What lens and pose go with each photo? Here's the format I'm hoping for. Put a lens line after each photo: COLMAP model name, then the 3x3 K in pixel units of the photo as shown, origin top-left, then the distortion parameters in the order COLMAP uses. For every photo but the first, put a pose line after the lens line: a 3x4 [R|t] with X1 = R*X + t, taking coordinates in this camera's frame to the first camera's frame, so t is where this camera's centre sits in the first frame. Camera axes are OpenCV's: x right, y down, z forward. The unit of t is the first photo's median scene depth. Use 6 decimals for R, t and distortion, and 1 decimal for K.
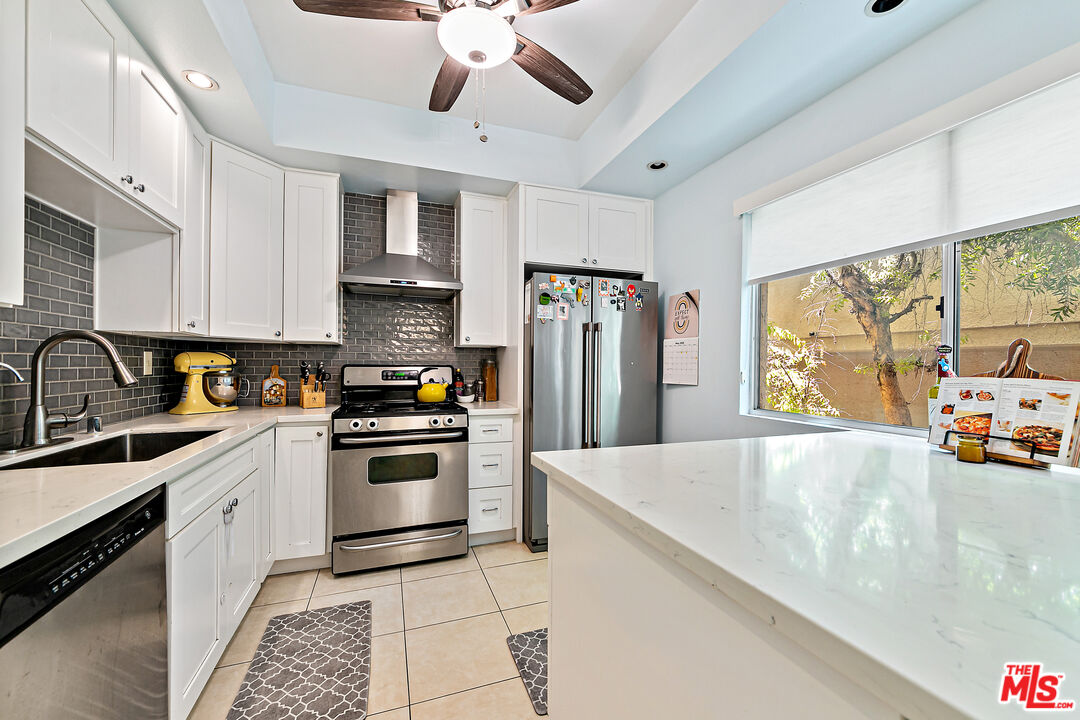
lens RADIAL K [[431.2, 0, 542.8], [0, 431.2, 363.4], [0, 0, 1]] dist [-0.003515, -0.000381]
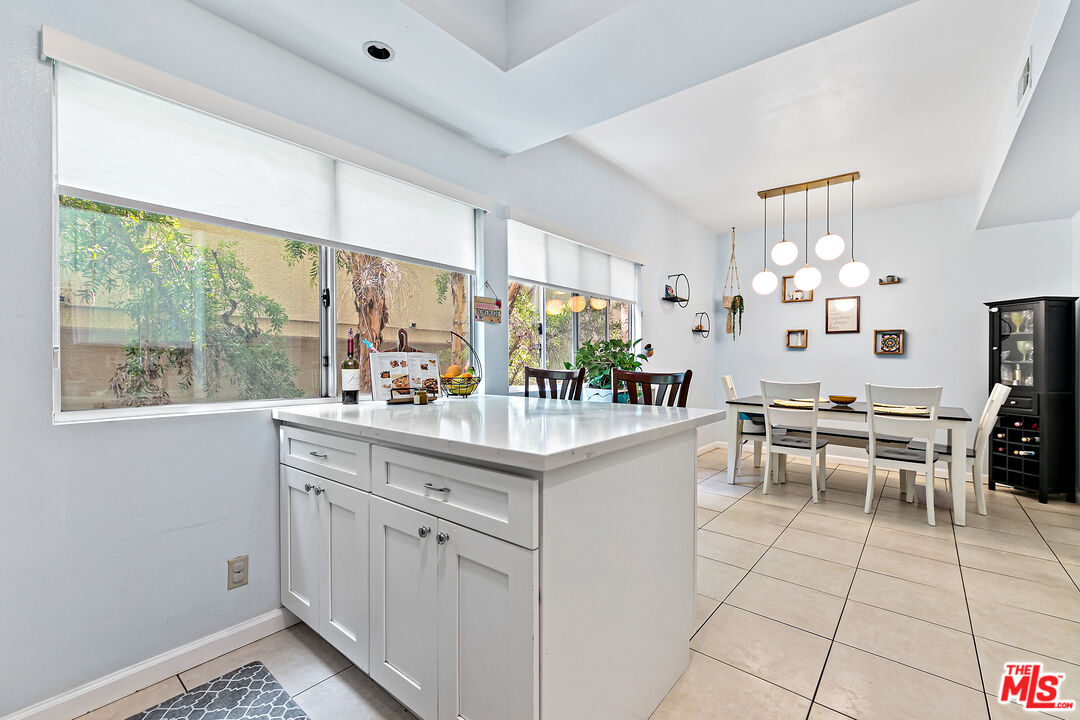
lens RADIAL K [[464.2, 0, 537.8], [0, 464.2, 360.9], [0, 0, 1]] dist [-0.001419, -0.000078]
pose [[-0.502777, -0.008776, 0.864372, -0.316330], [-0.011916, 0.999924, 0.003222, 0.025398], [-0.864334, -0.008680, -0.502843, 0.671457]]
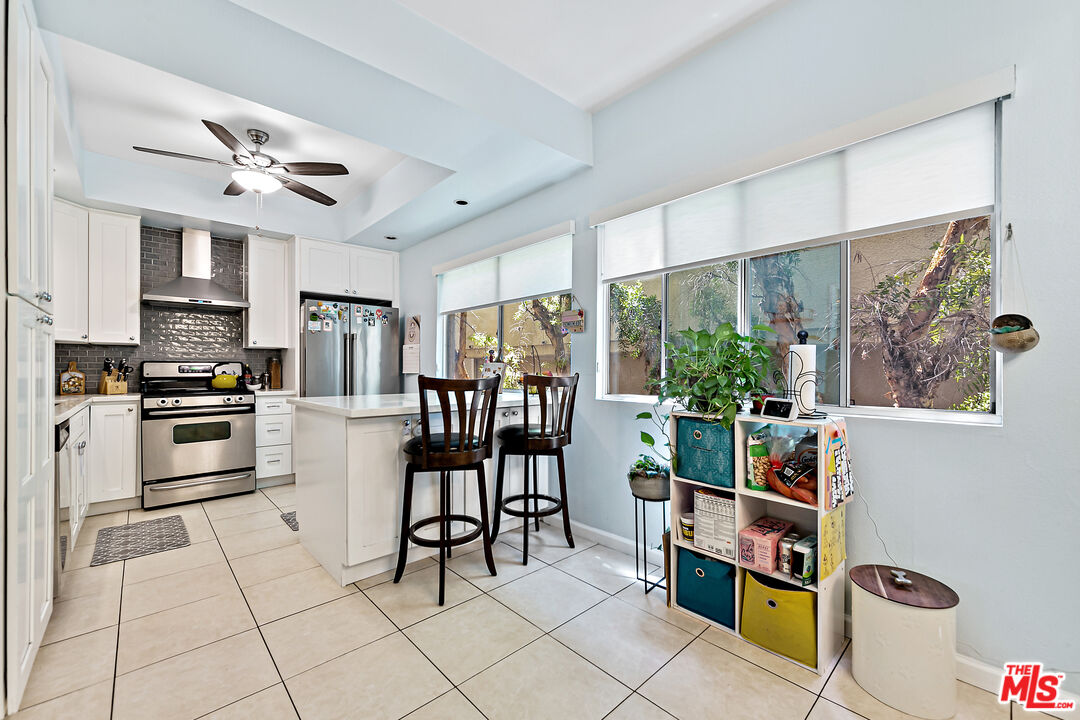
lens RADIAL K [[431.2, 0, 534.5], [0, 431.2, 368.5], [0, 0, 1]] dist [-0.003515, -0.000381]
pose [[0.923748, -0.005718, 0.382958, 0.136095], [0.004566, 0.999982, 0.003918, 0.026761], [-0.382974, -0.001871, 0.923757, -0.674517]]
